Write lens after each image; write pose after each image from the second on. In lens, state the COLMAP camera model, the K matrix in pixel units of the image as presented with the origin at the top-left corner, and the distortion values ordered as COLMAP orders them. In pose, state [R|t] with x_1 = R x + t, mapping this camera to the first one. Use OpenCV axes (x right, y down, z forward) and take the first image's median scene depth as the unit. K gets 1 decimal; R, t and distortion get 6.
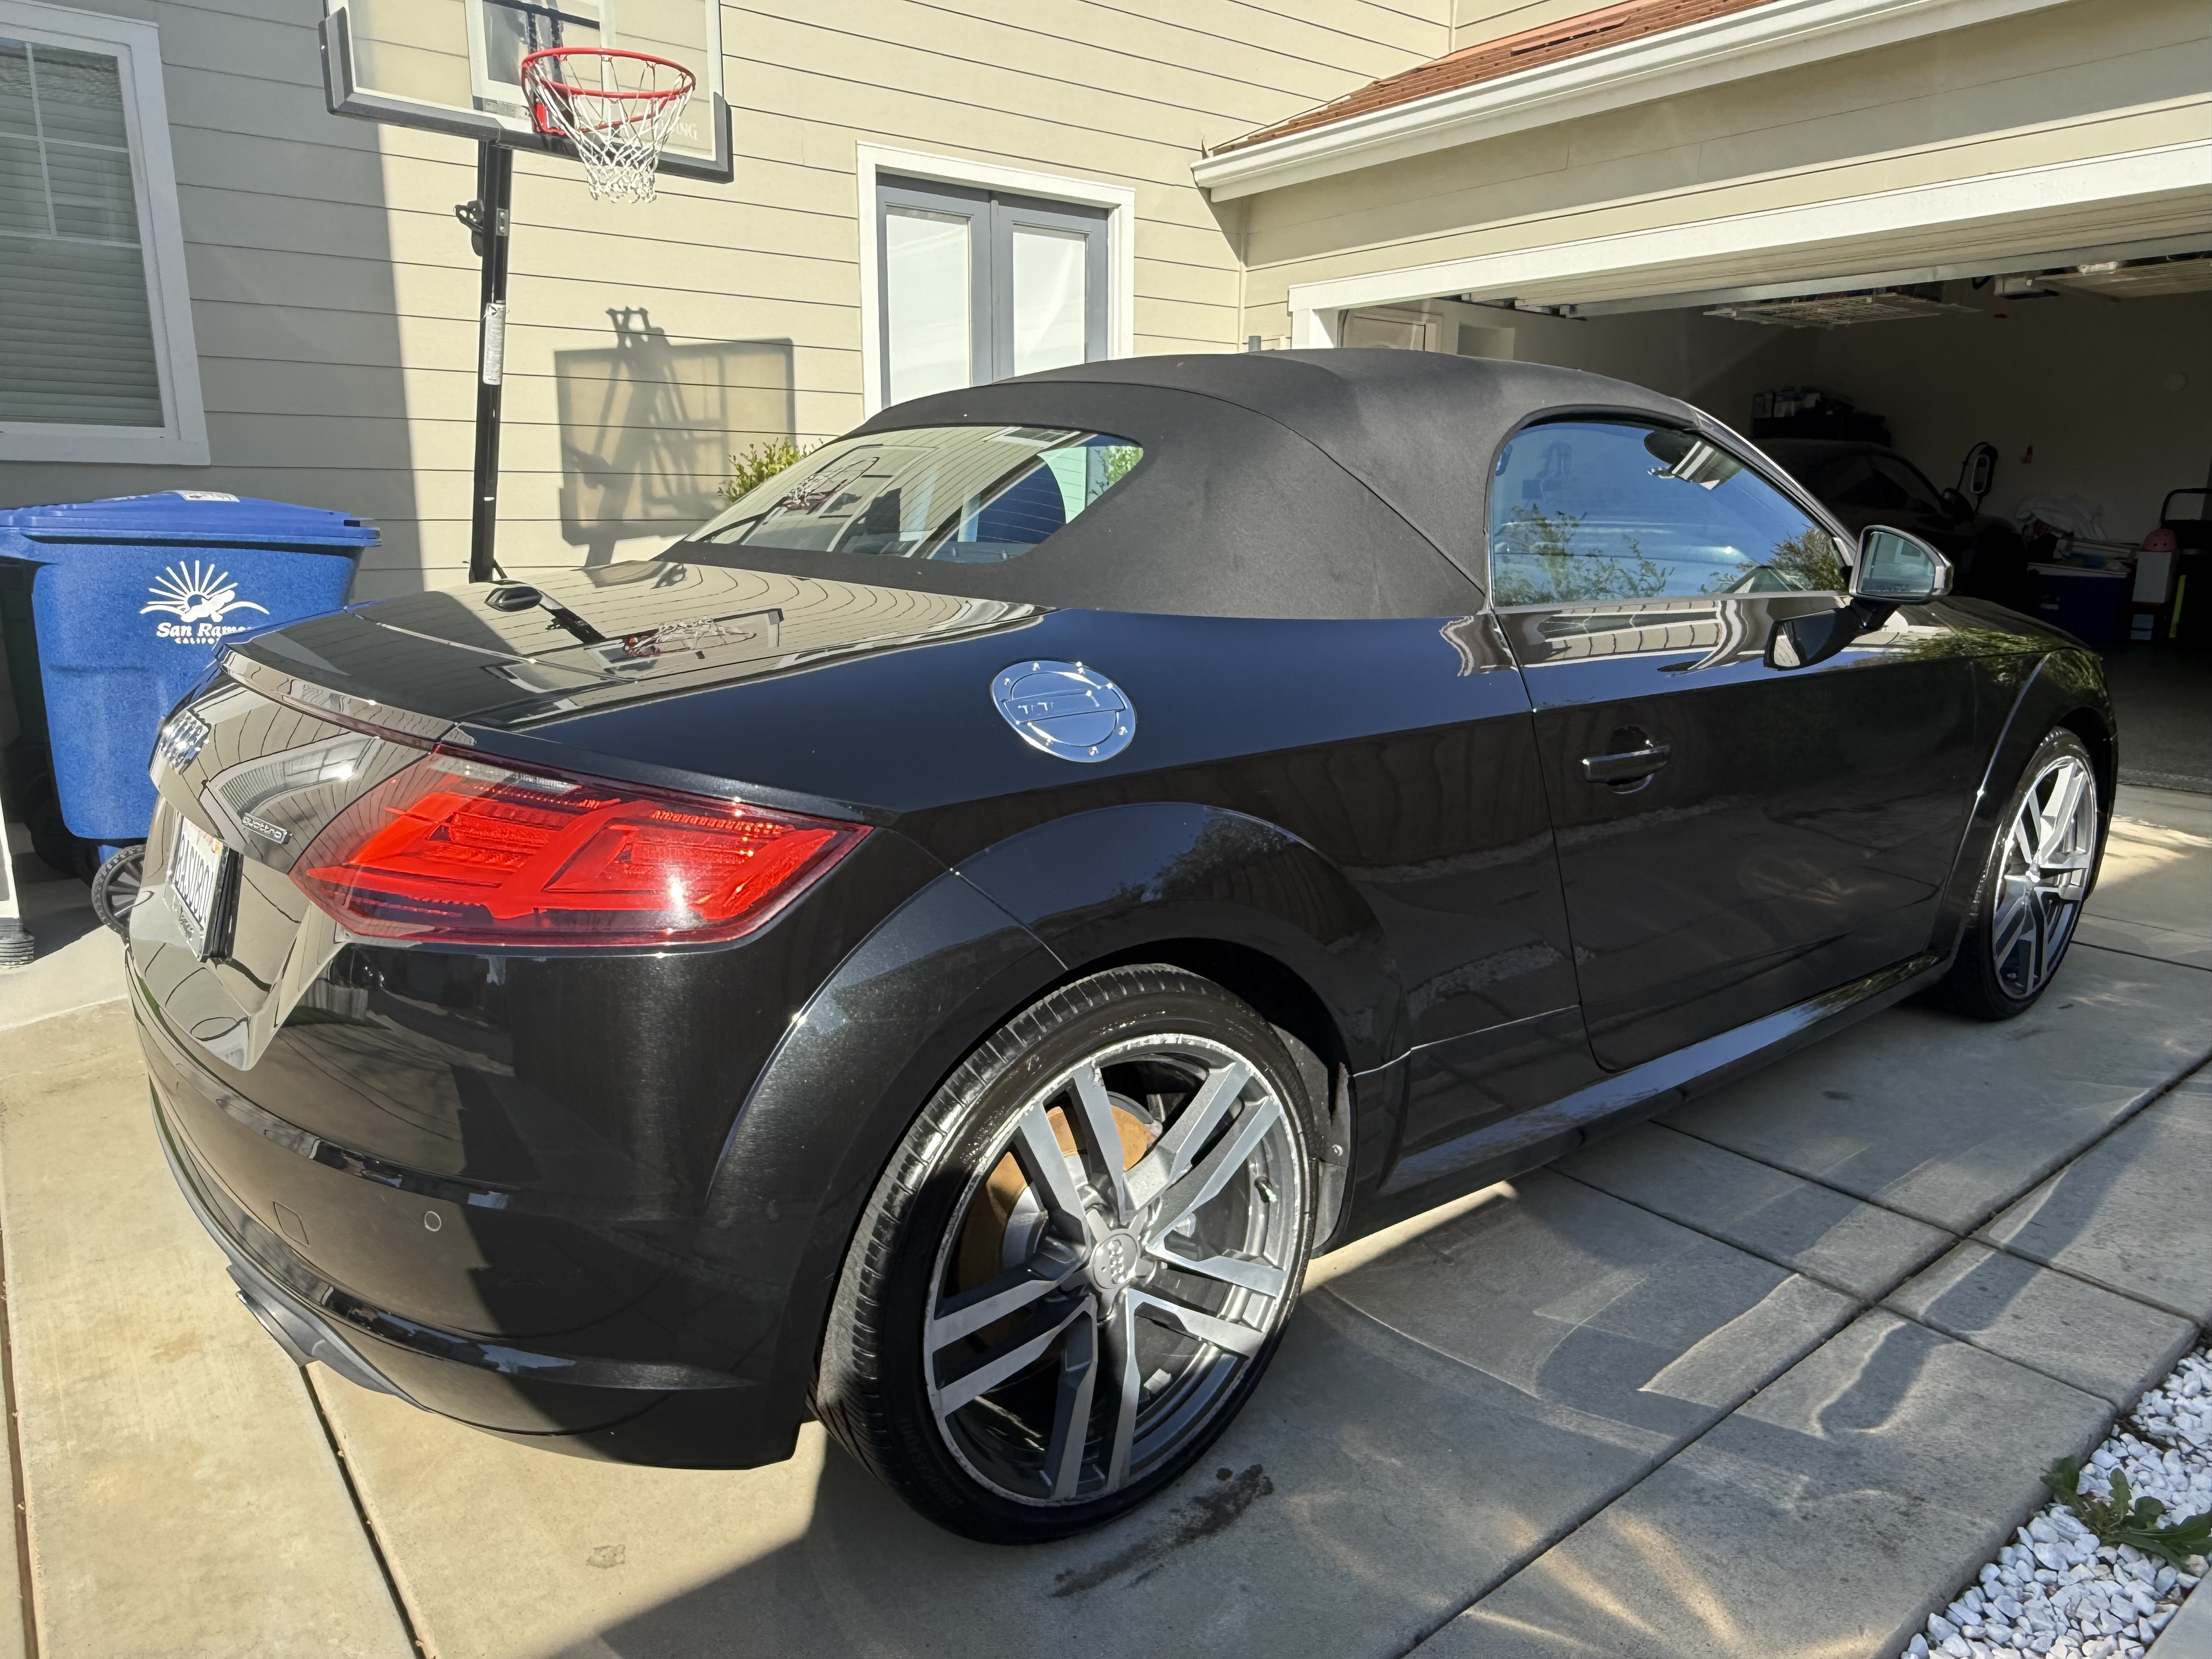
lens RADIAL K [[1442.3, 0, 1093.2], [0, 1442.3, 830.7], [0, 0, 1]] dist [-0.010195, 0.003800]
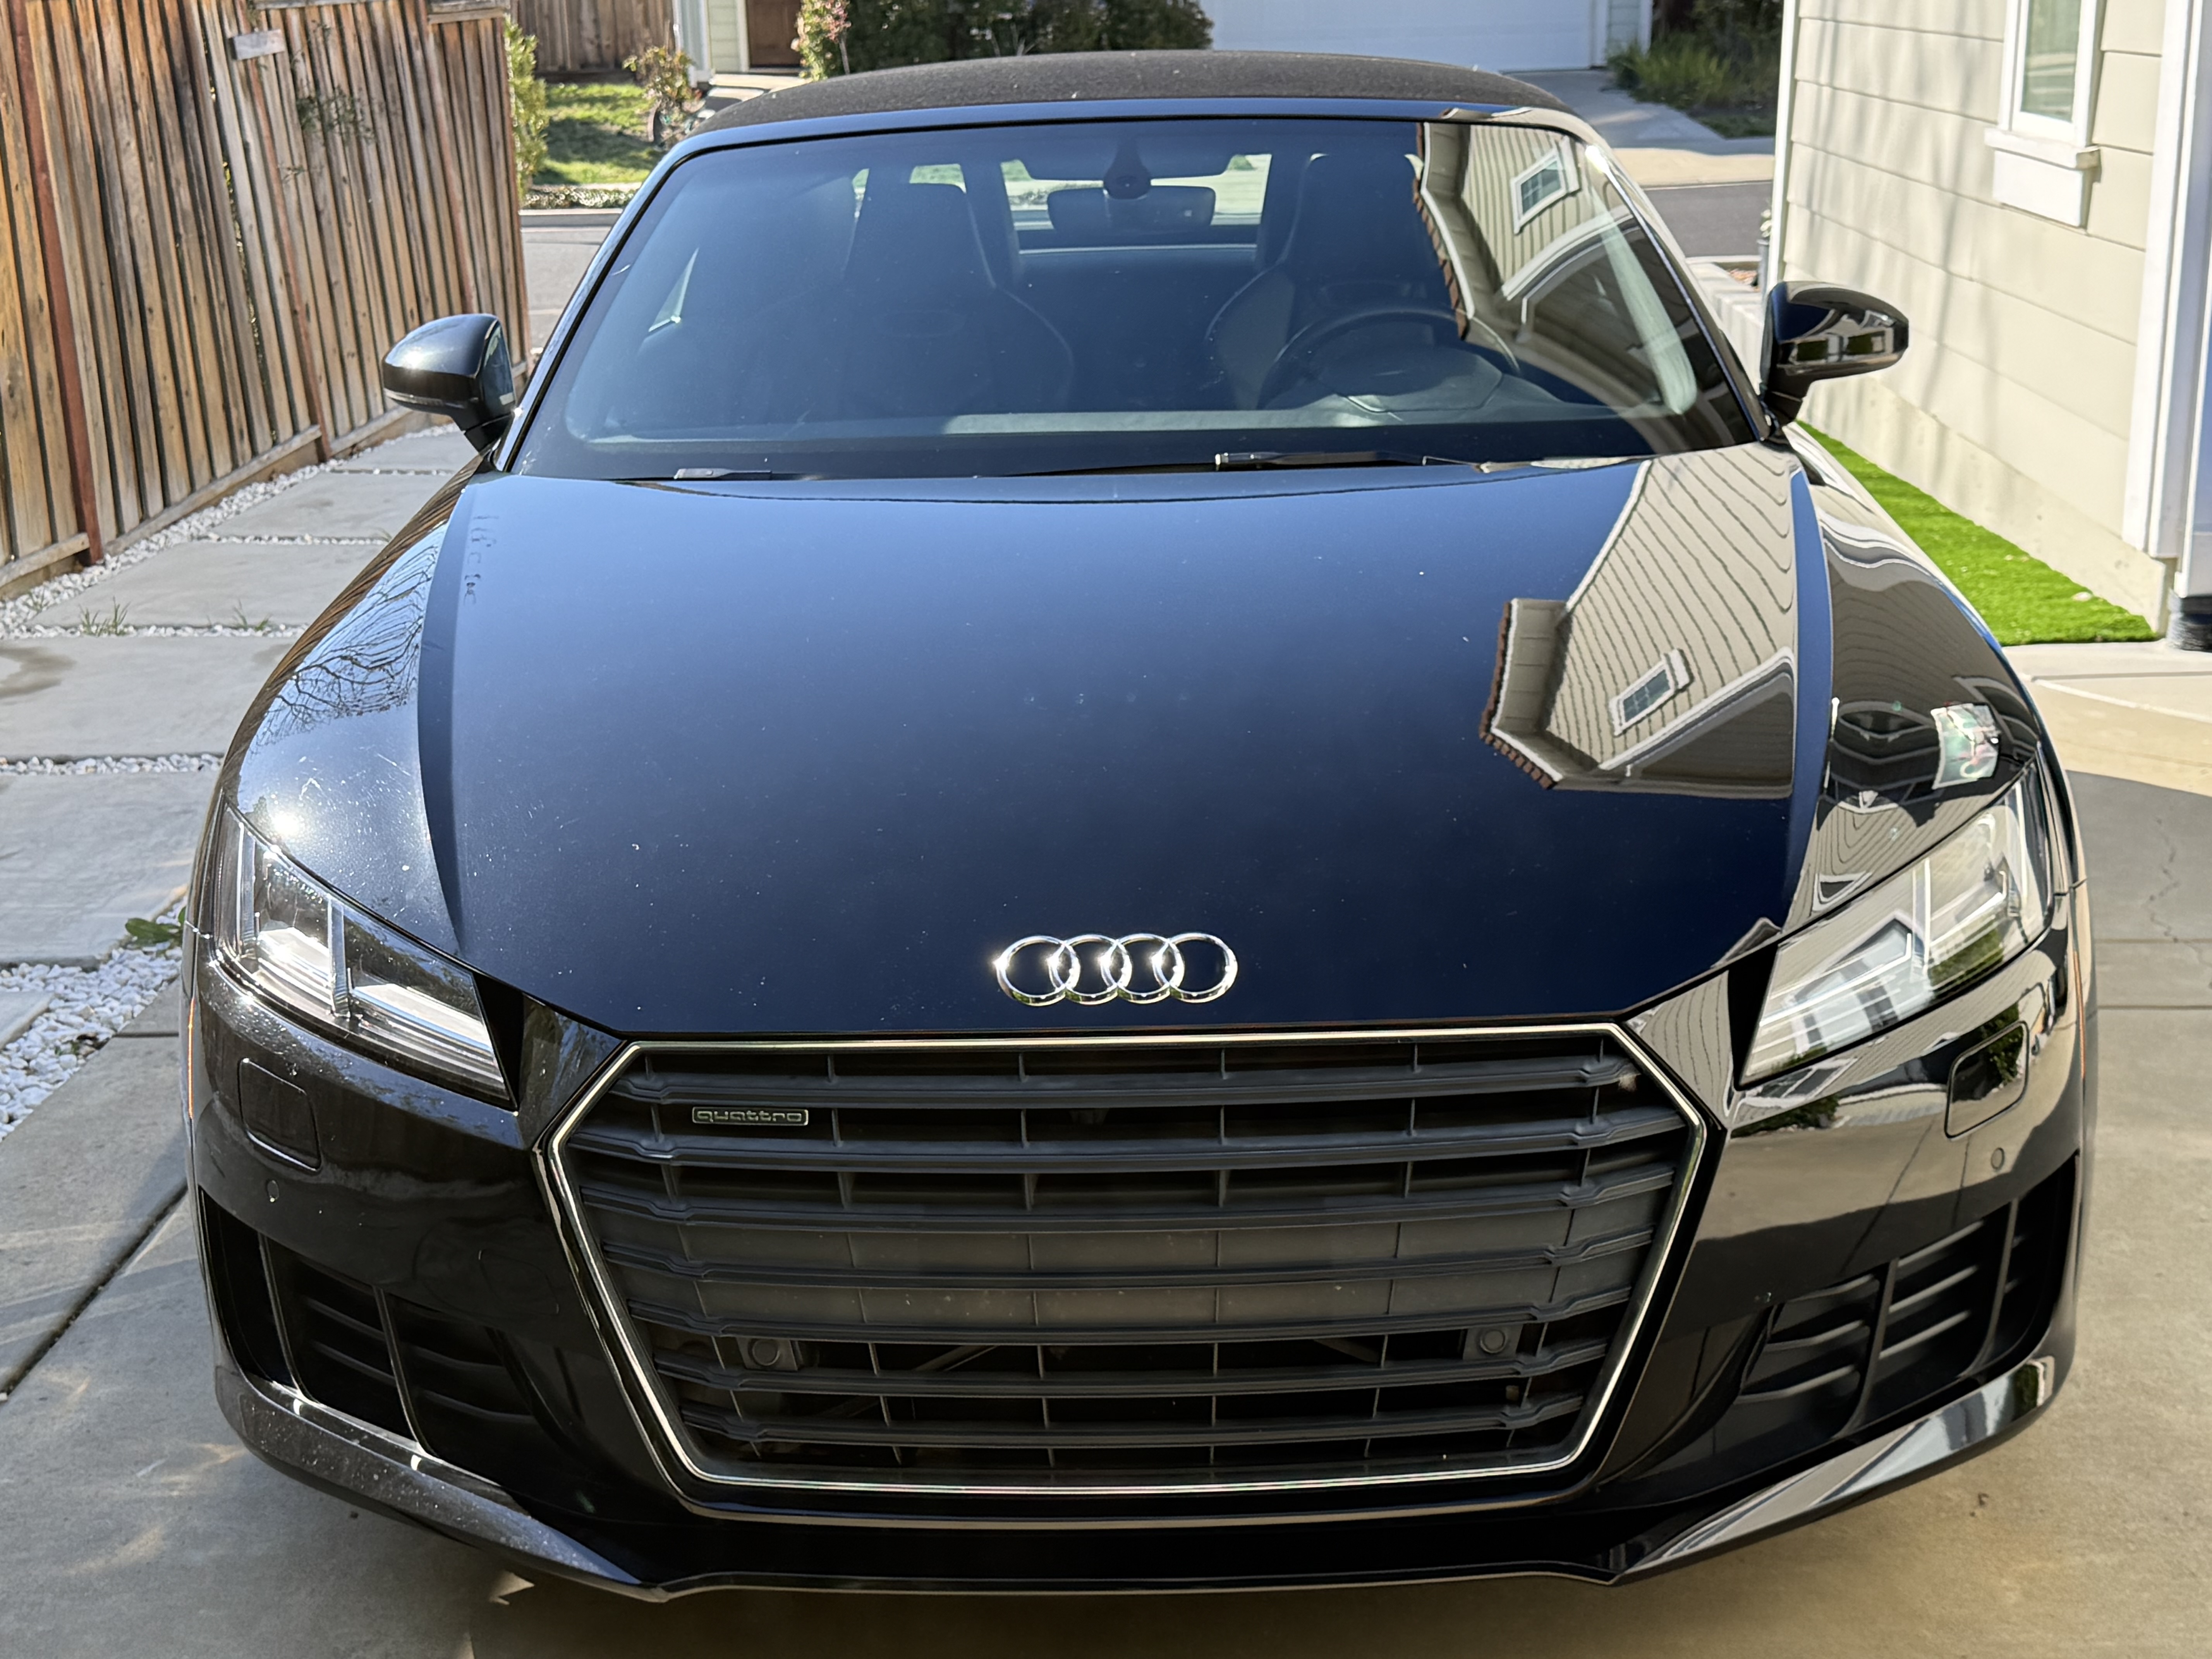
lens RADIAL K [[2970.6, 0, 1104.8], [0, 2970.6, 834.1], [0, 0, 1]] dist [0.021552, 0.000000]
pose [[-0.620616, 0.222696, -0.751826, 0.600615], [-0.163835, 0.900830, 0.402074, -0.246104], [0.766808, 0.372709, -0.522584, 0.830160]]
